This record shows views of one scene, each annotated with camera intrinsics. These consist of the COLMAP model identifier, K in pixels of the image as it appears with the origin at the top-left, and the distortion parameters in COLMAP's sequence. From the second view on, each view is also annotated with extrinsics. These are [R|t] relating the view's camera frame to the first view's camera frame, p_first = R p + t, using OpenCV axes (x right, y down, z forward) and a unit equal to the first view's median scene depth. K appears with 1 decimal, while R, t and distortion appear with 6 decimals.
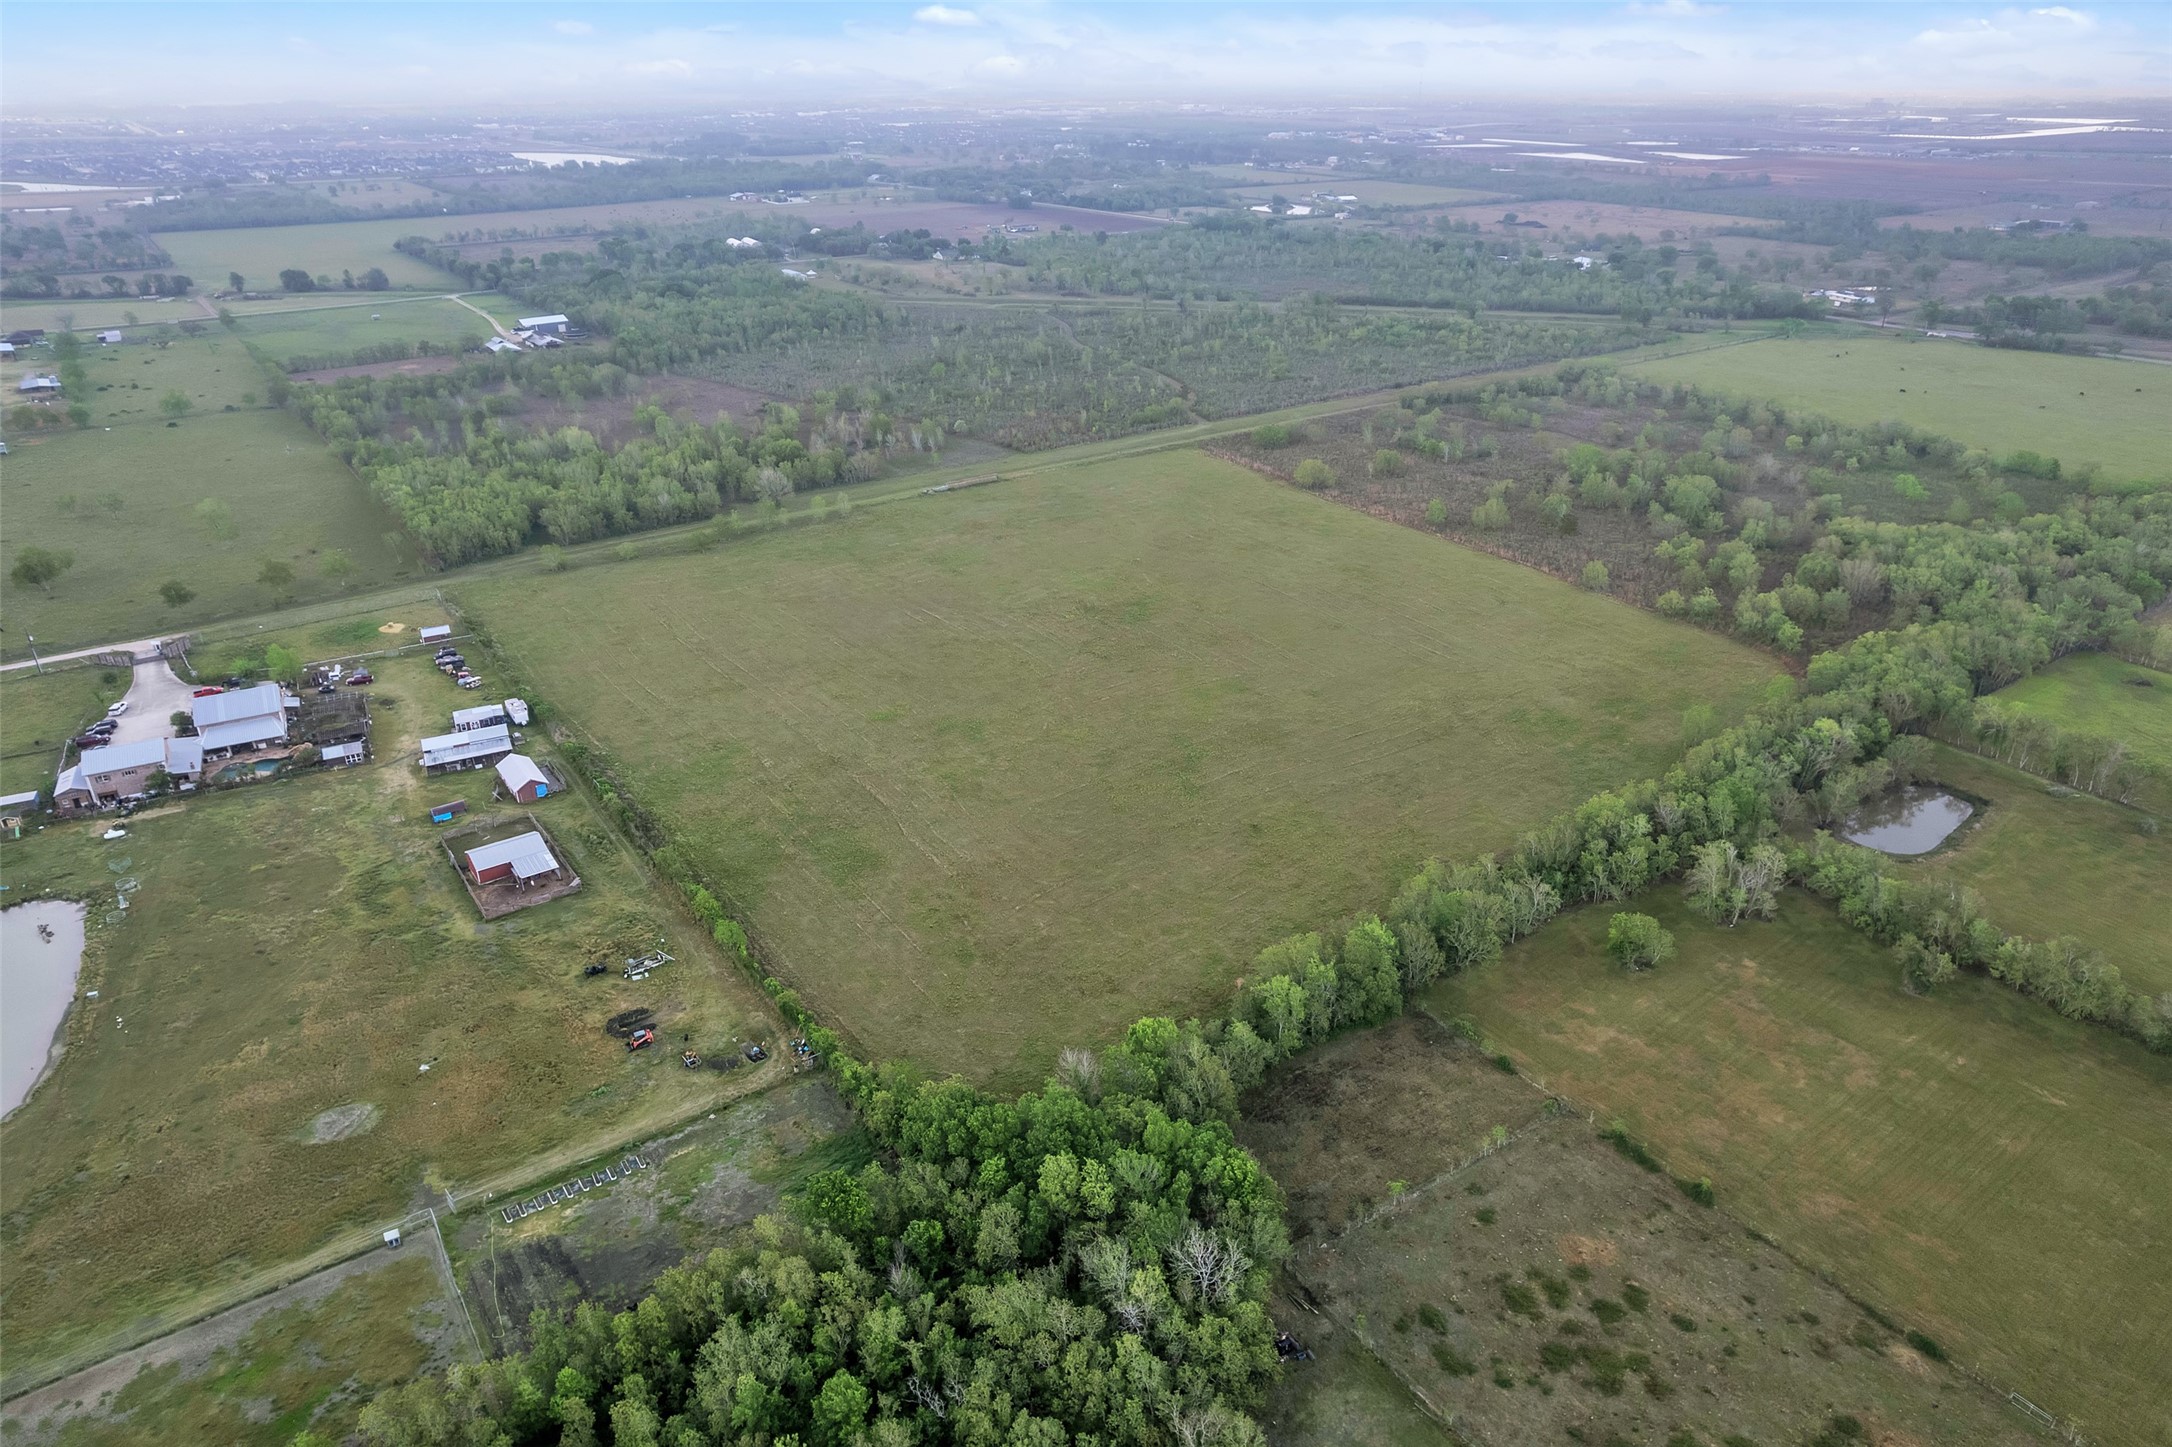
lens RADIAL K [[1408.0, 0, 1089.7], [0, 1408.0, 727.3], [0, 0, 1]] dist [-0.077646, 0.069598]
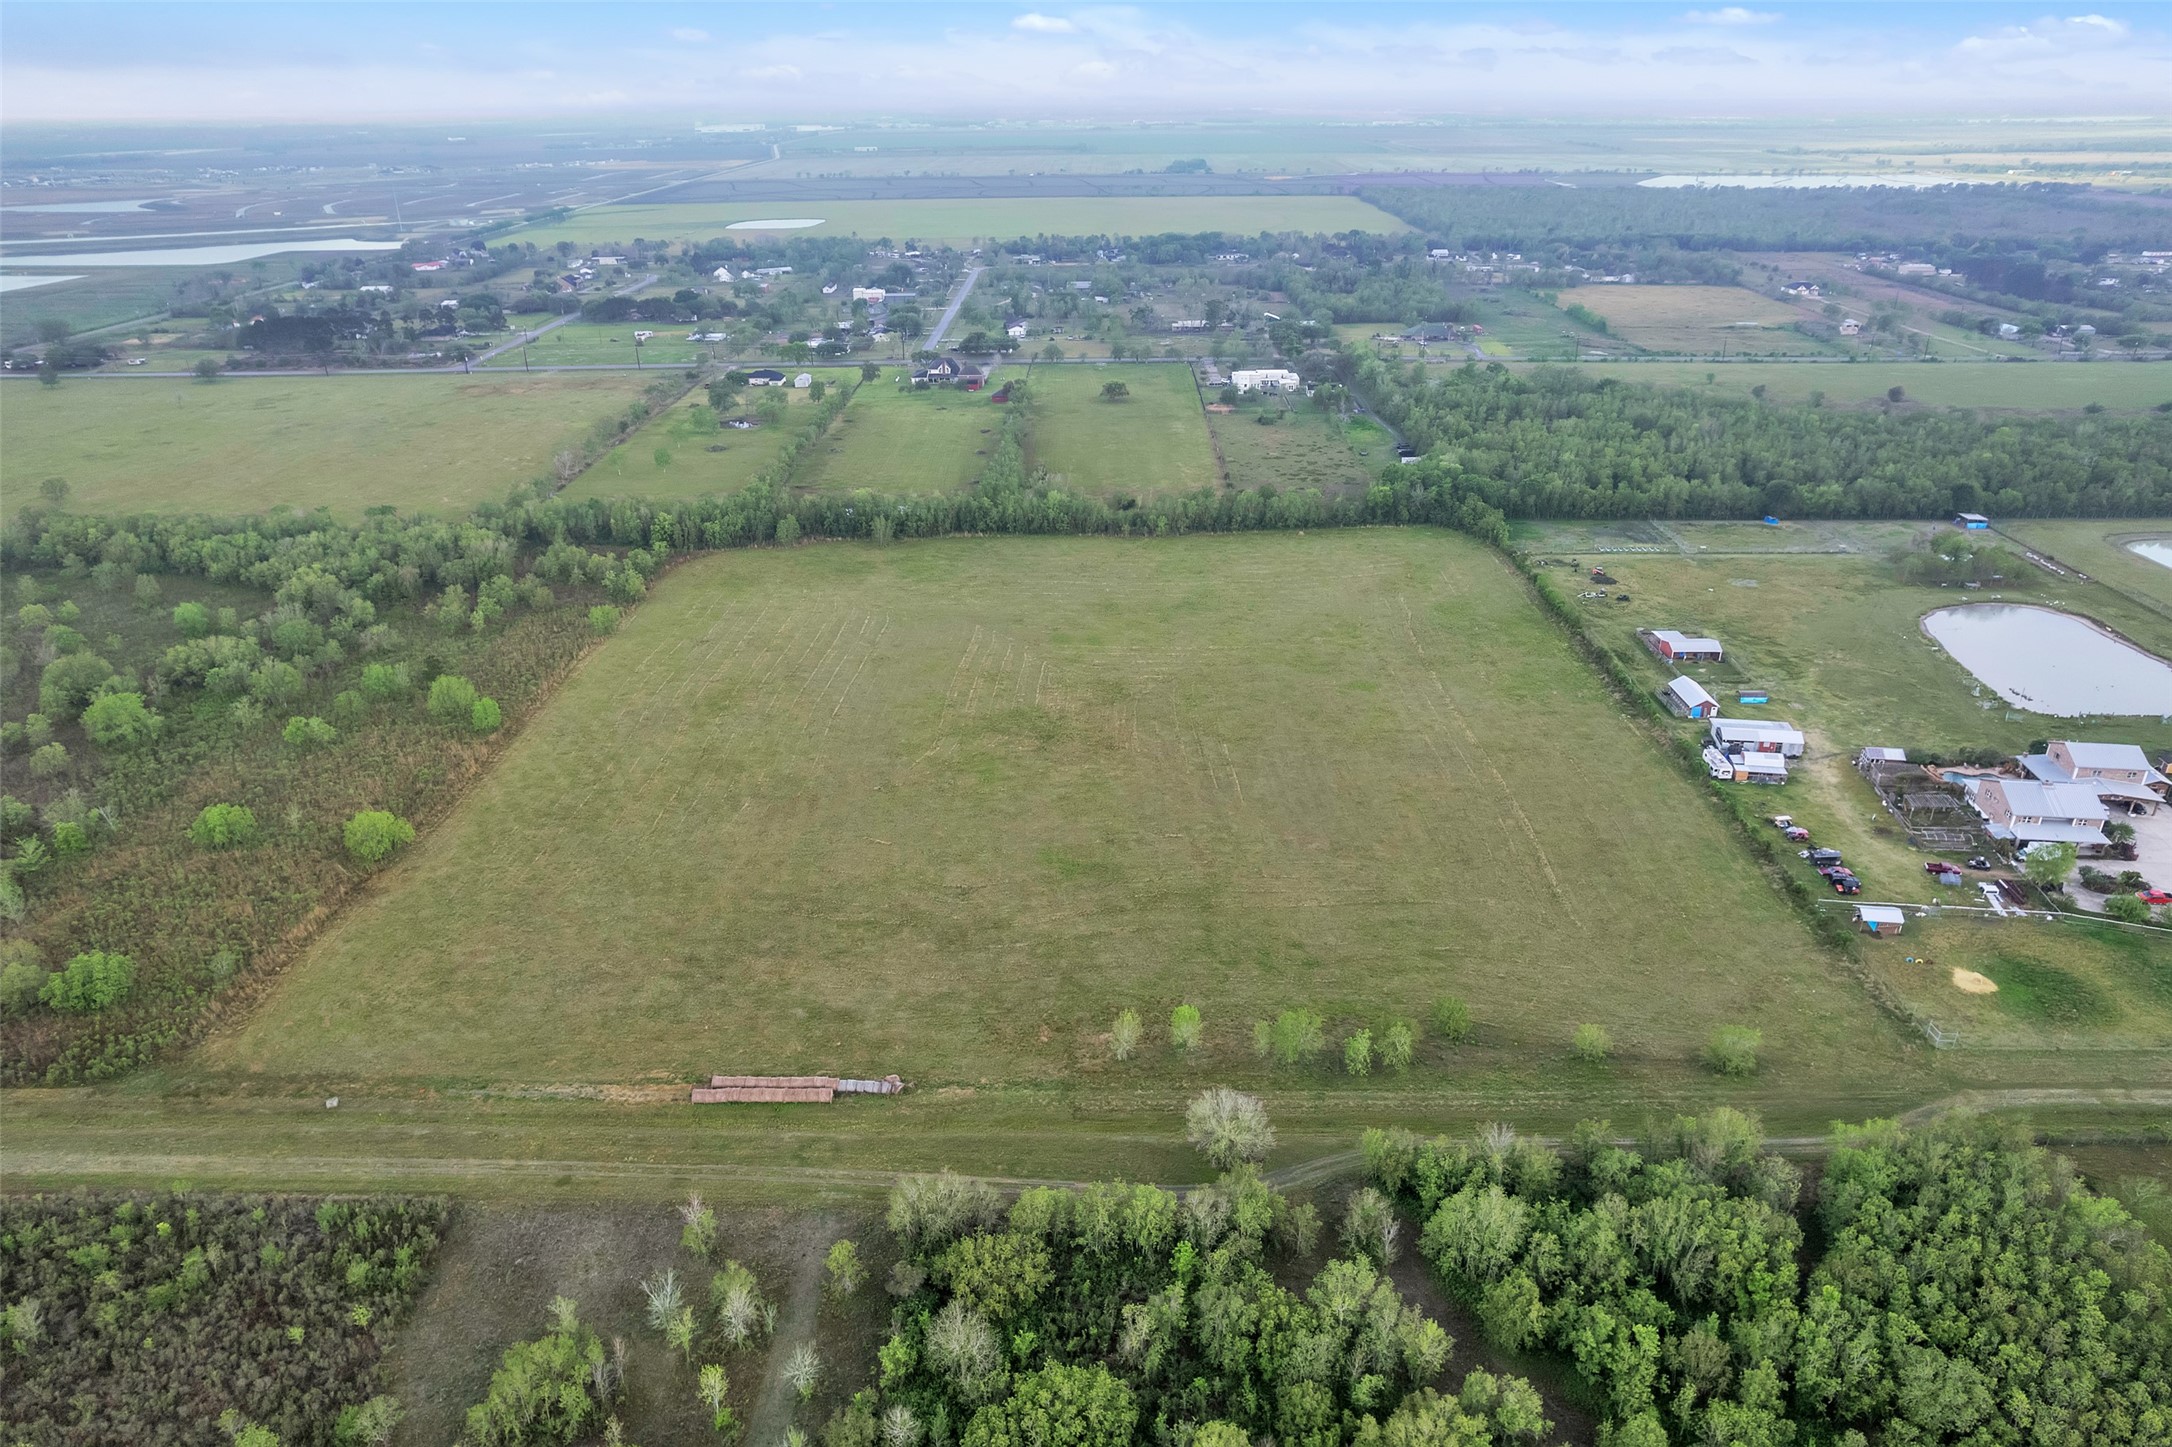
lens RADIAL K [[1408.0, 0, 1089.7], [0, 1408.0, 727.3], [0, 0, 1]] dist [-0.077646, 0.069598]
pose [[-0.812891, -0.233213, 0.533686, -0.489970], [0.264734, 0.668243, 0.695246, -0.696224], [-0.518772, 0.706444, -0.481469, 1.444078]]
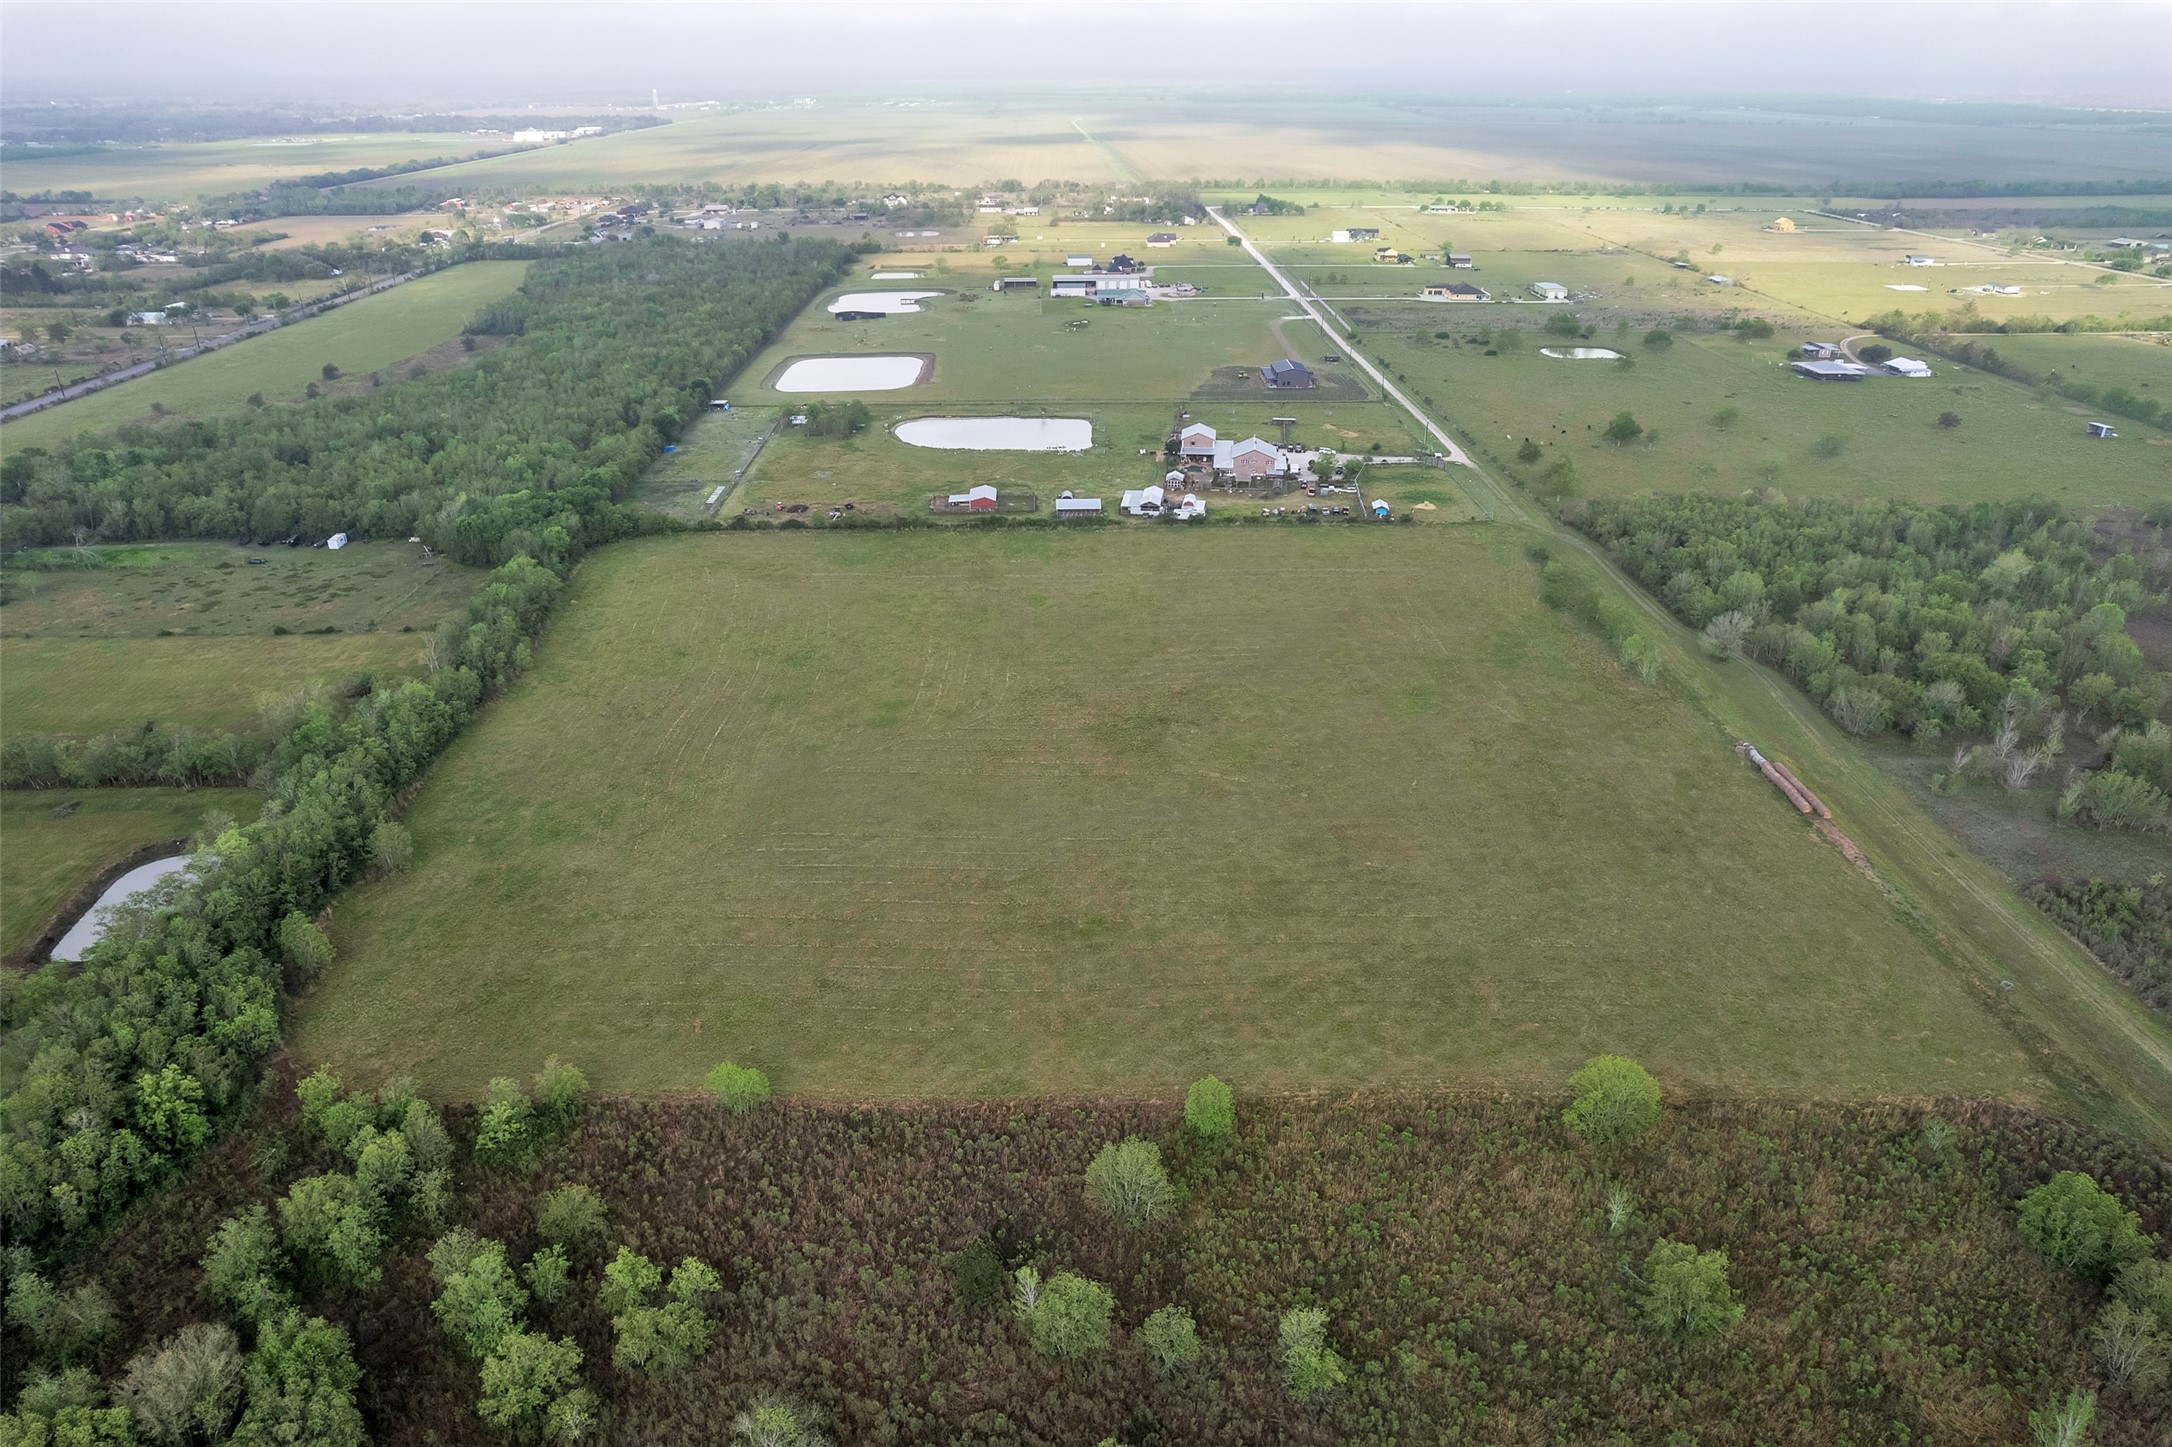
lens RADIAL K [[1396.9, 0, 1086.0], [0, 1396.9, 723.5], [0, 0, 1]] dist [-0.041472, -0.000749]
pose [[-0.553309, 0.367421, -0.747563, 0.658725], [-0.355944, 0.707105, 0.610988, -0.585925], [0.753095, 0.604156, -0.260466, 1.224023]]
